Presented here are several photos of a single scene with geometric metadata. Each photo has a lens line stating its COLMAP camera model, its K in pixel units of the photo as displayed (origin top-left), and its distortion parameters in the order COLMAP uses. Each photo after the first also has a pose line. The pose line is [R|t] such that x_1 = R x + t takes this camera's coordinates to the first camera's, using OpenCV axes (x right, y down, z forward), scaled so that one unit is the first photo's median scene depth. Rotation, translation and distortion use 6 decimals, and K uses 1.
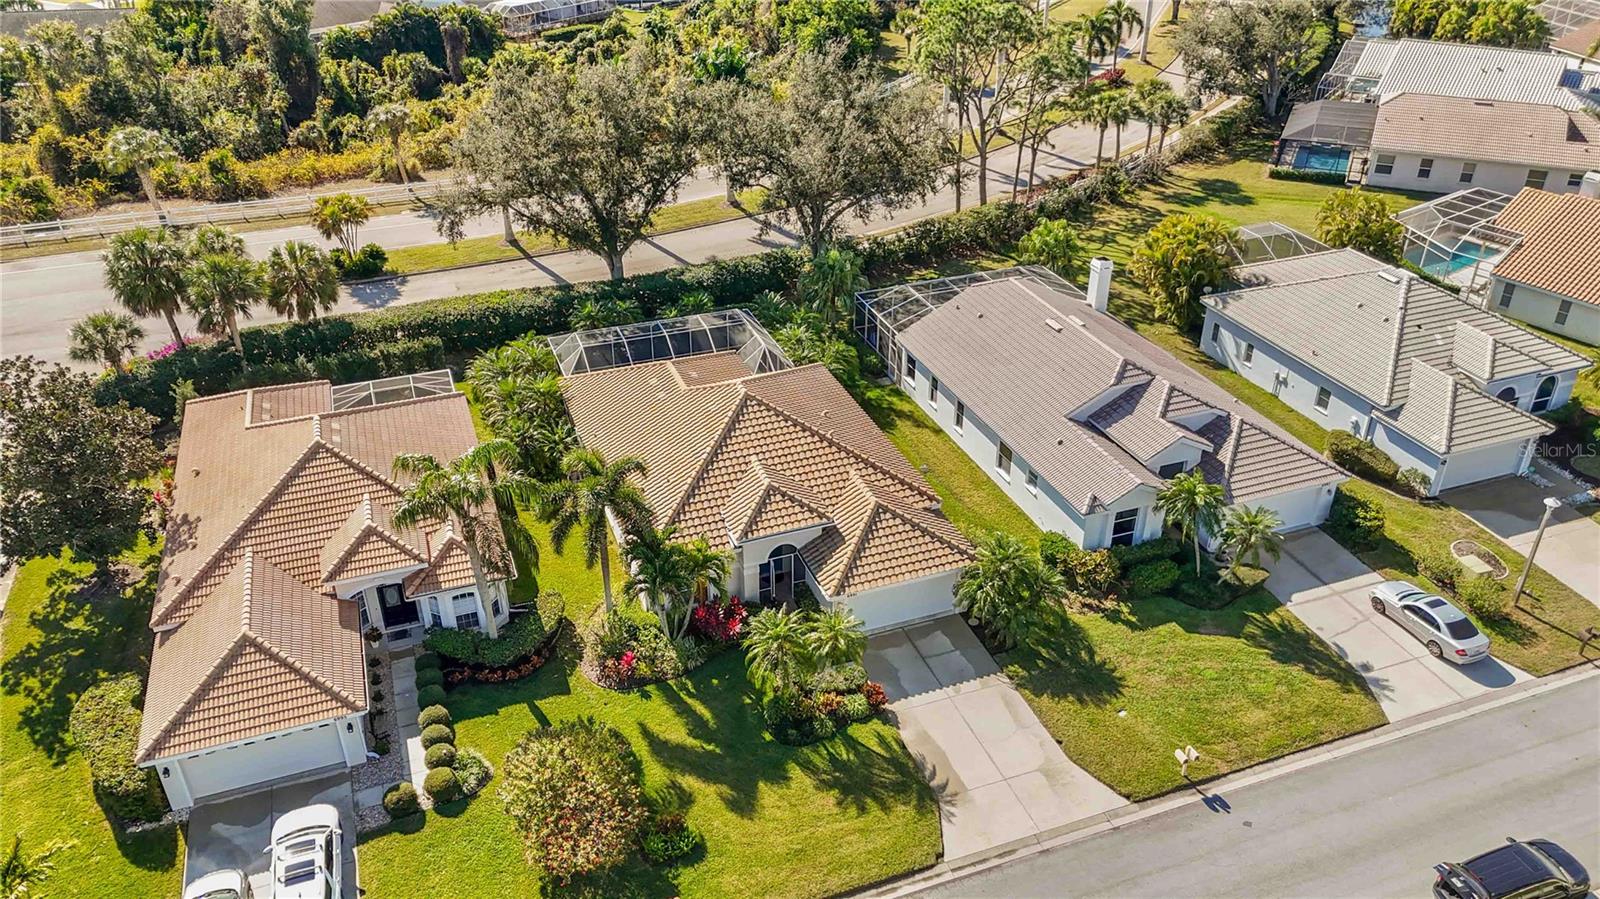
lens RADIAL K [[1176.7, 0, 800.0], [0, 1176.7, 444.0], [0, 0, 1]] dist [0.063045, -0.052108]
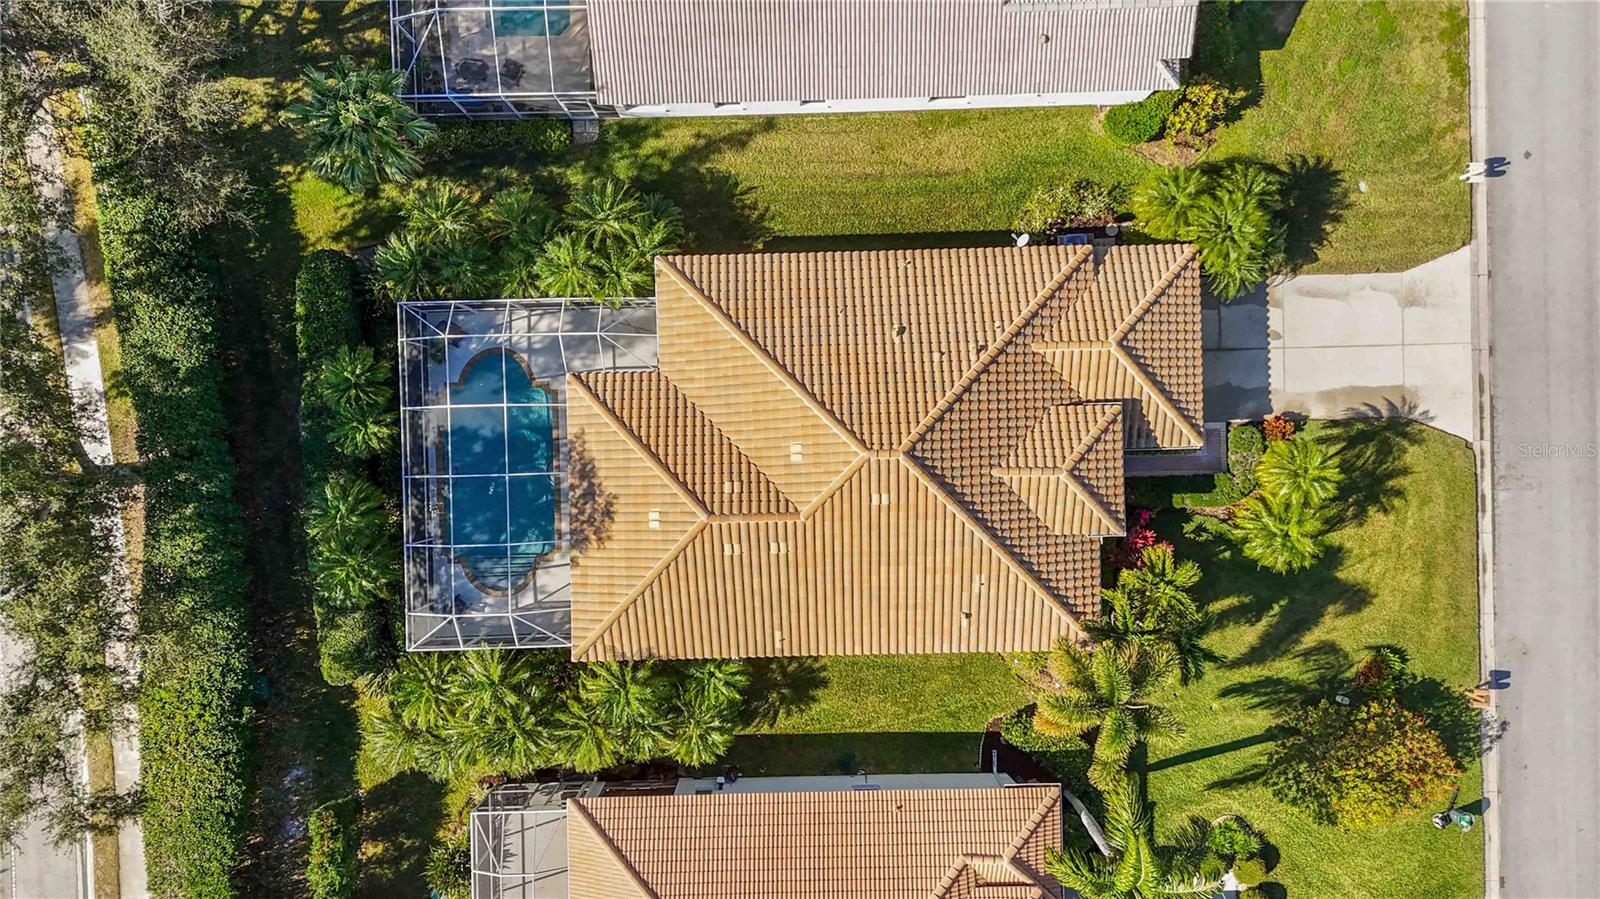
lens RADIAL K [[1176.7, 0, 793.0], [0, 1176.7, 451.6], [0, 0, 1]] dist [0.063045, -0.052108]
pose [[0.324446, -0.945876, -0.007345, -0.068697], [0.474660, 0.156087, 0.866218, -0.749318], [-0.818189, -0.284527, 0.499611, 0.789496]]
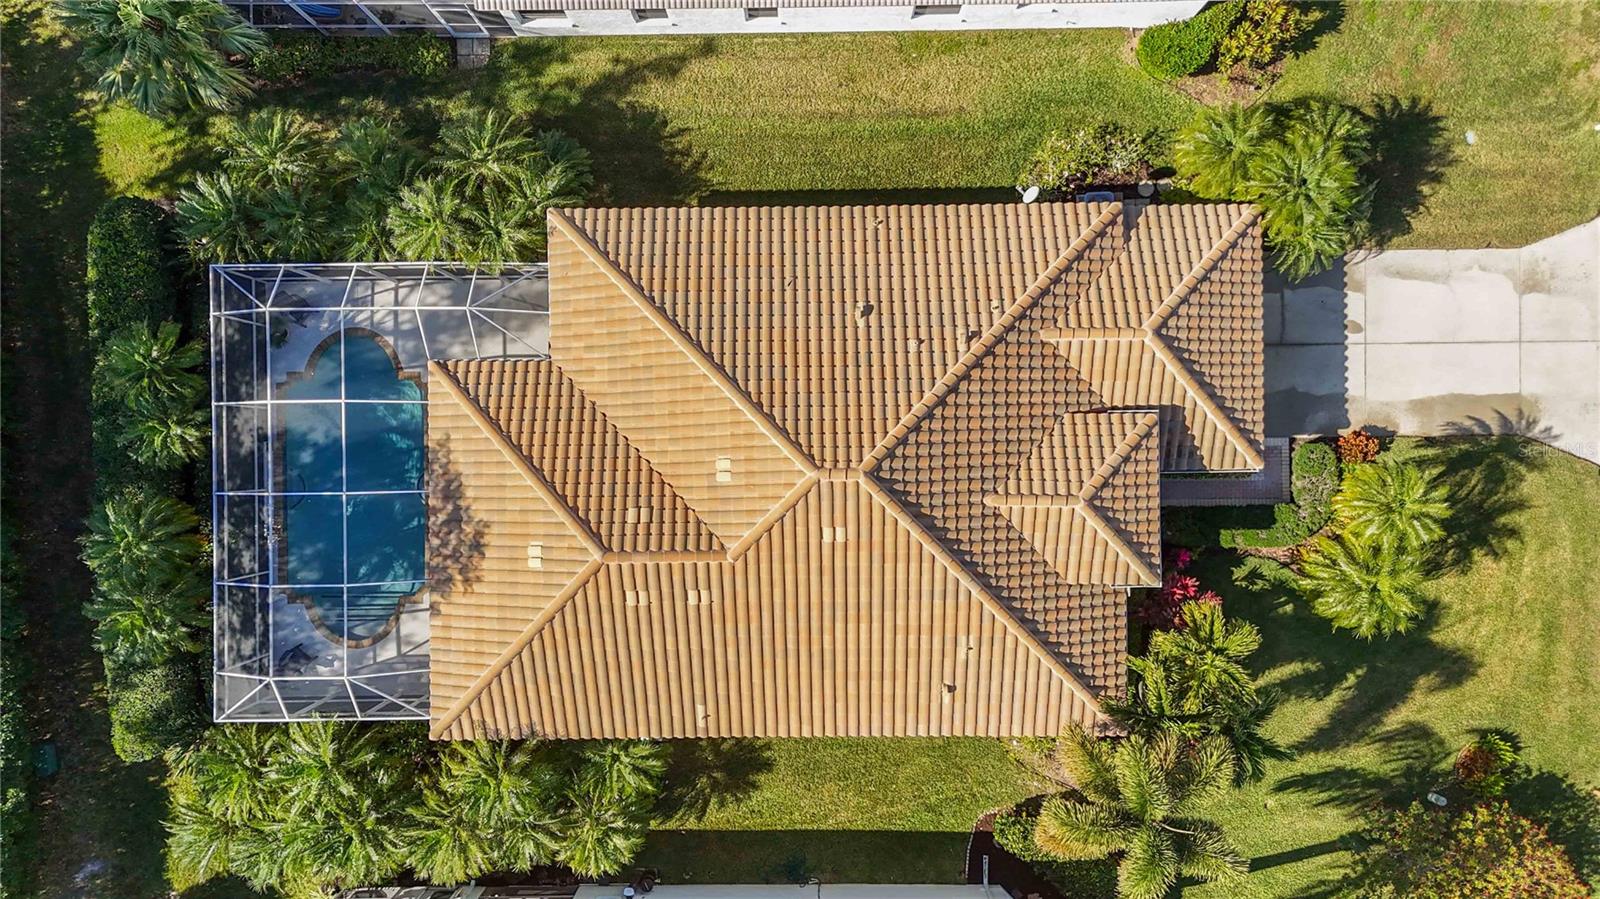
lens RADIAL K [[1176.7, 0, 793.8], [0, 1176.7, 451.9], [0, 0, 1]] dist [0.063045, -0.052108]
pose [[0.338854, -0.940826, -0.004948, -0.050663], [0.478550, 0.167825, 0.861873, -0.557344], [-0.810042, -0.294417, 0.507101, 0.856579]]
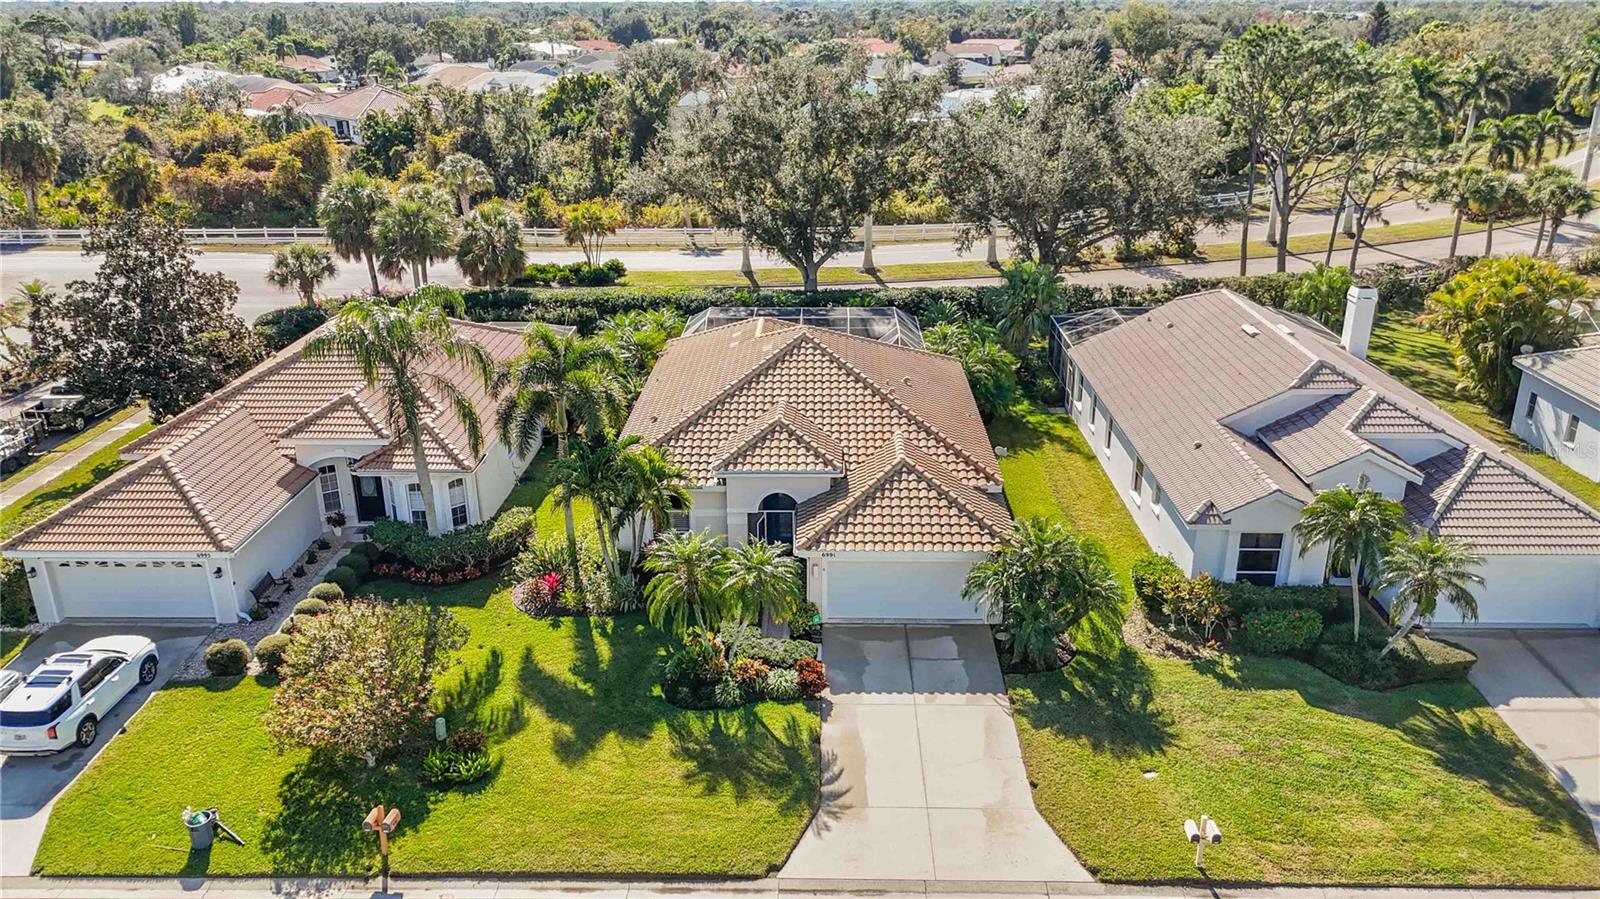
lens RADIAL K [[1176.7, 0, 801.1], [0, 1176.7, 442.3], [0, 0, 1]] dist [0.063045, -0.052108]
pose [[0.929022, 0.126766, -0.347633, 0.281911], [-0.183153, 0.973863, -0.134336, 0.161190], [0.321517, 0.188471, 0.927958, 0.260616]]
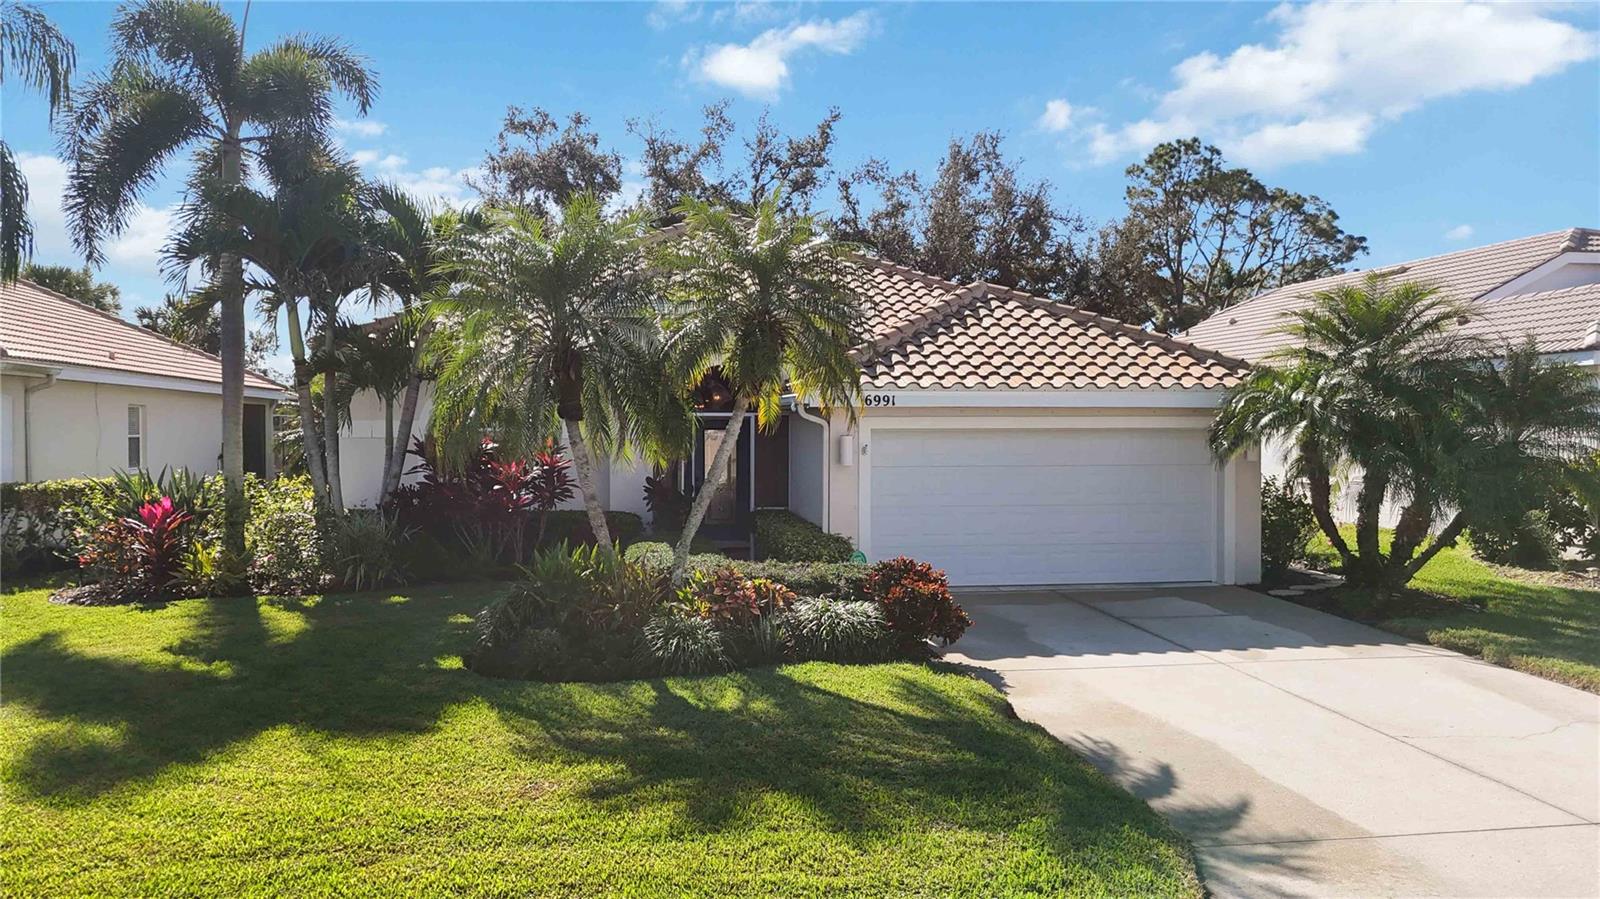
lens RADIAL K [[1176.7, 0, 801.7], [0, 1176.7, 442.3], [0, 0, 1]] dist [0.063045, -0.052108]
pose [[0.982818, 0.005875, -0.184483, 0.081249], [-0.095547, 0.871350, -0.481269, 0.292371], [0.157922, 0.490627, 0.856940, 0.714427]]
